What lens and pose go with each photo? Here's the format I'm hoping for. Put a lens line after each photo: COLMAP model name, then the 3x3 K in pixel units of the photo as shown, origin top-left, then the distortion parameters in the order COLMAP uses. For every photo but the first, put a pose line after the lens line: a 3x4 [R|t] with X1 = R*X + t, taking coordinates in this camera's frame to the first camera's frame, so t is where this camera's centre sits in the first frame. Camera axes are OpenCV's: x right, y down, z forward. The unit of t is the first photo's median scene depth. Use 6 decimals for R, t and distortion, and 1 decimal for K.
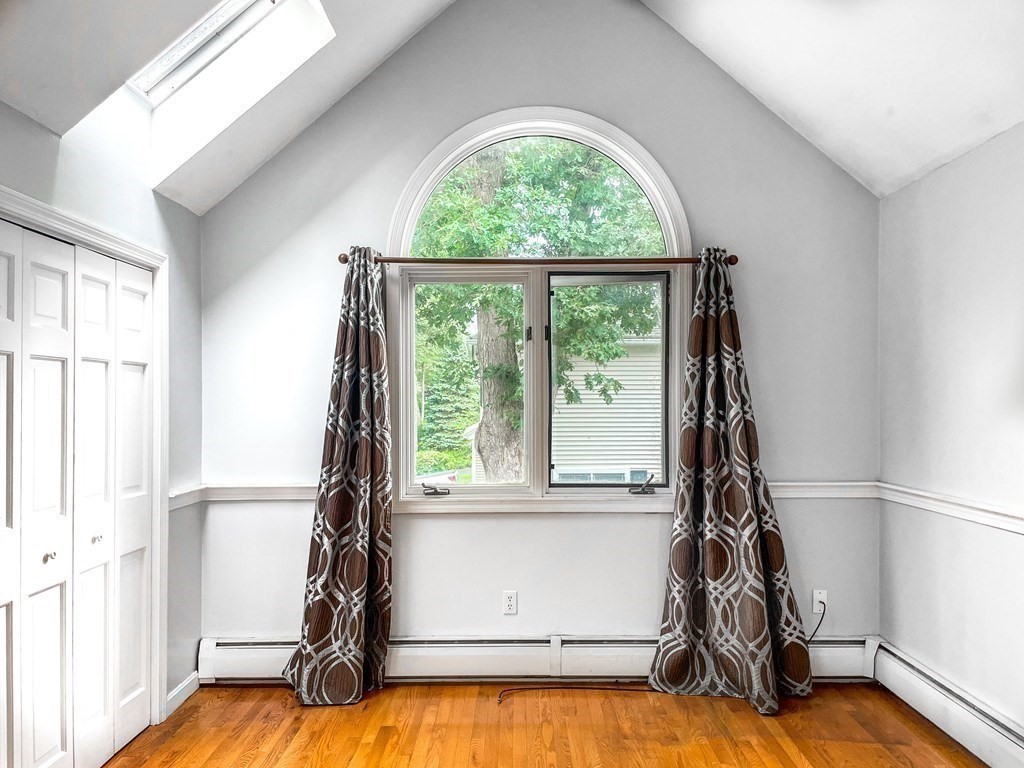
lens RADIAL K [[746.0, 0, 499.0], [0, 746.0, 403.3], [0, 0, 1]] dist [0.042728, -0.011406]
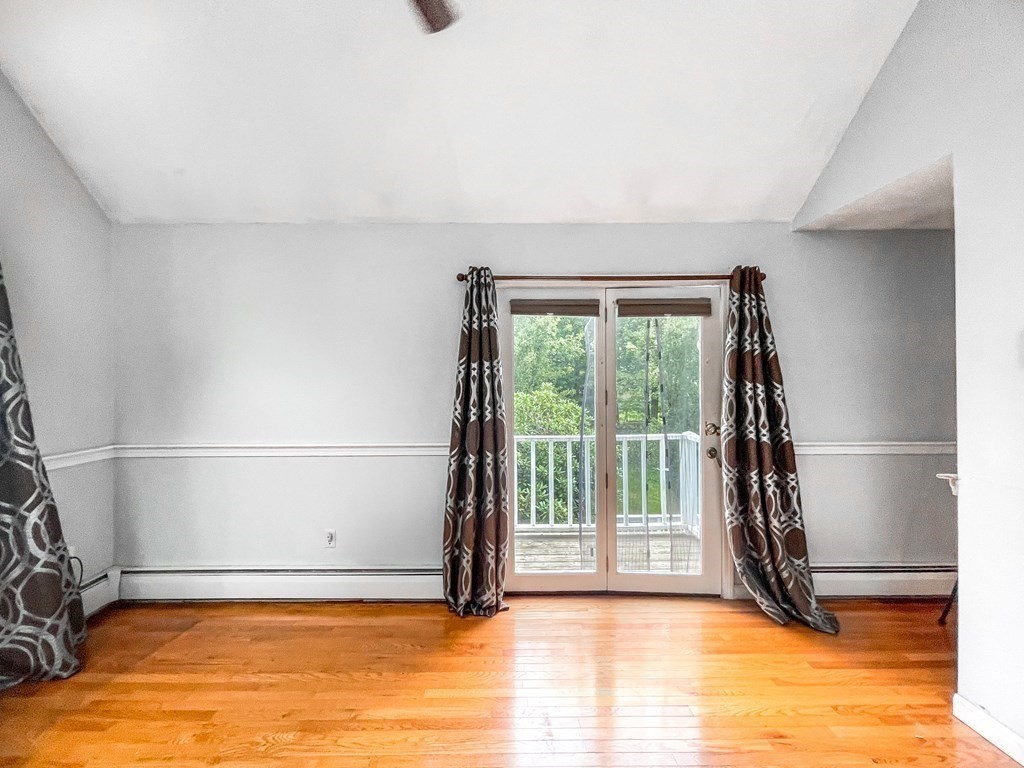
lens RADIAL K [[415.1, 0, 526.8], [0, 415.1, 384.8], [0, 0, 1]] dist [0.001330, -0.000951]
pose [[-0.007213, -0.002763, 0.999970, -0.230013], [0.005122, 0.999983, 0.002800, 0.004237], [-0.999961, 0.005142, -0.007199, 0.352507]]
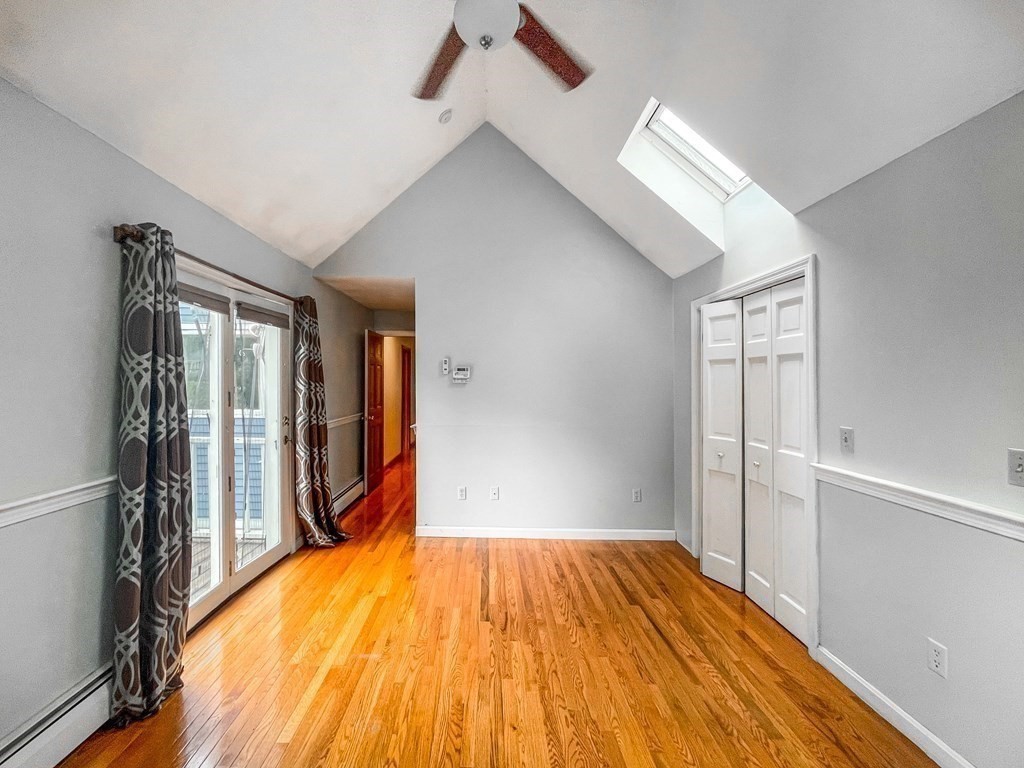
lens RADIAL K [[415.1, 0, 463.1], [0, 415.1, 379.0], [0, 0, 1]] dist [0.001330, -0.000951]
pose [[-0.996202, 0.001184, 0.087065, 0.058941], [0.000891, 0.999994, -0.003396, -0.002194], [-0.087068, -0.003305, -0.996197, 0.930545]]
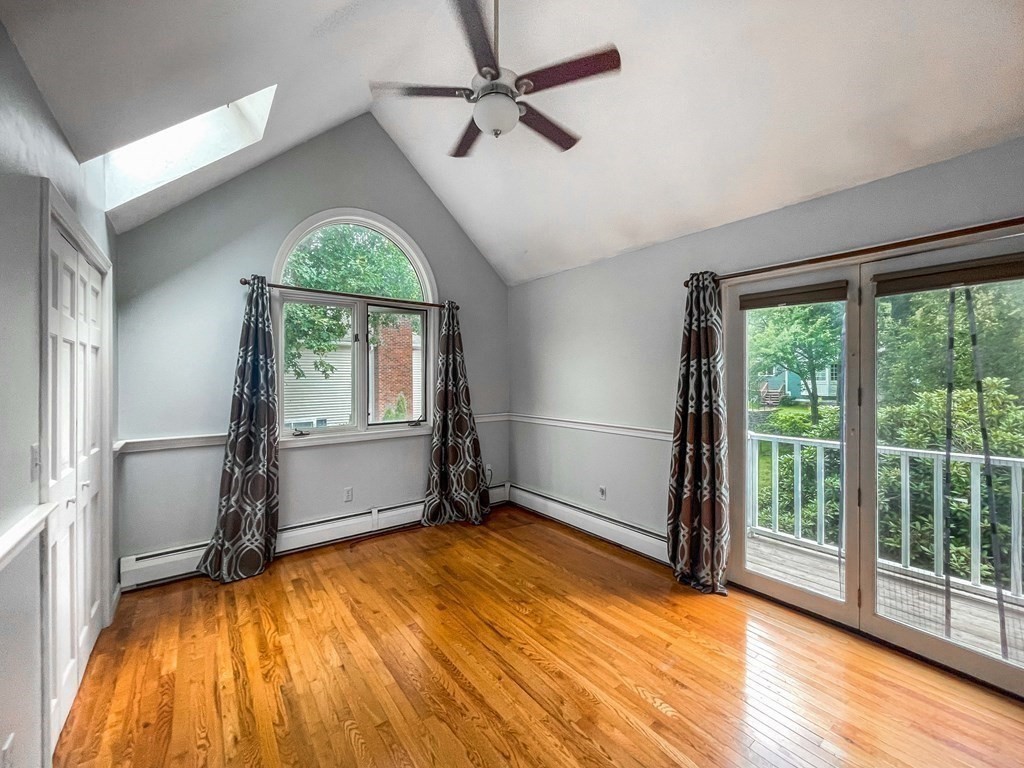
lens RADIAL K [[415.1, 0, 511.9], [0, 415.1, 380.3], [0, 0, 1]] dist [0.001330, -0.000951]
pose [[0.796190, -0.004707, 0.605028, -0.270521], [0.002540, 0.999987, 0.004438, 0.001963], [-0.605041, -0.001997, 0.796191, 0.013596]]
